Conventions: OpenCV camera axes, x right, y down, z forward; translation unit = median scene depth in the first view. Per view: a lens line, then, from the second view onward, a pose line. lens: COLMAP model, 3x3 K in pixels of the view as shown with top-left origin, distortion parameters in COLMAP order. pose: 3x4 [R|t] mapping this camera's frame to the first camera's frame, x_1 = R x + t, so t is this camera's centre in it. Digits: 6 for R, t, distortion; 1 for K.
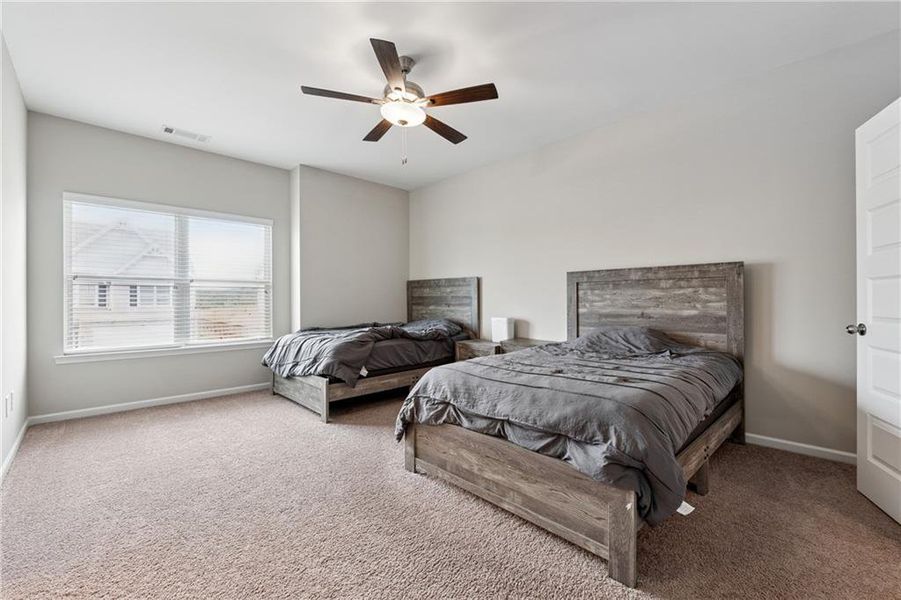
lens RADIAL K [[373.1, 0, 456.2], [0, 373.1, 300.8], [0, 0, 1]] dist [-0.012255, -0.000102]
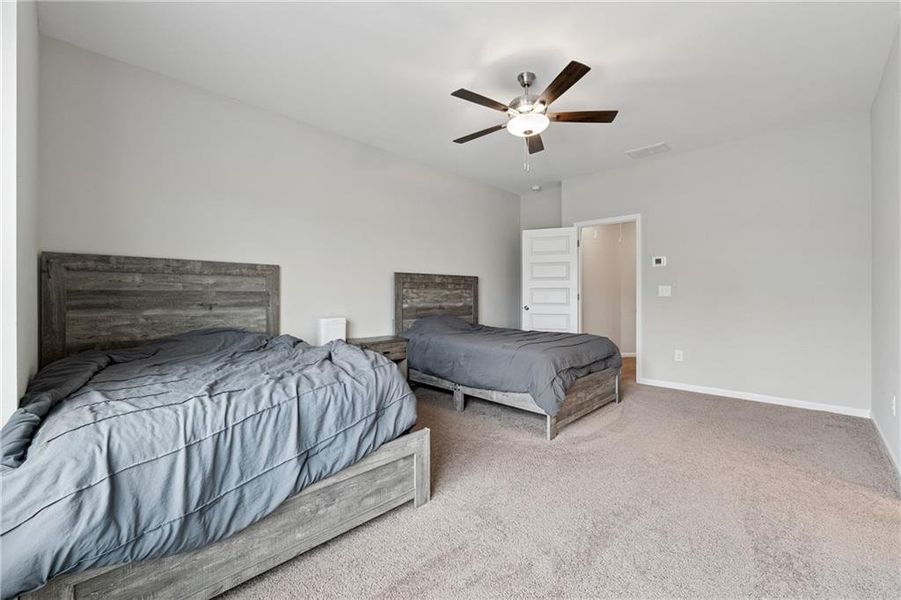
lens RADIAL K [[373.1, 0, 450.2], [0, 373.1, 298.5], [0, 0, 1]] dist [-0.012255, -0.000102]
pose [[-0.008130, -0.006410, 0.999946, -0.870566], [0.003884, 0.999972, 0.006442, -0.004650], [-0.999959, 0.003936, -0.008105, 0.883693]]
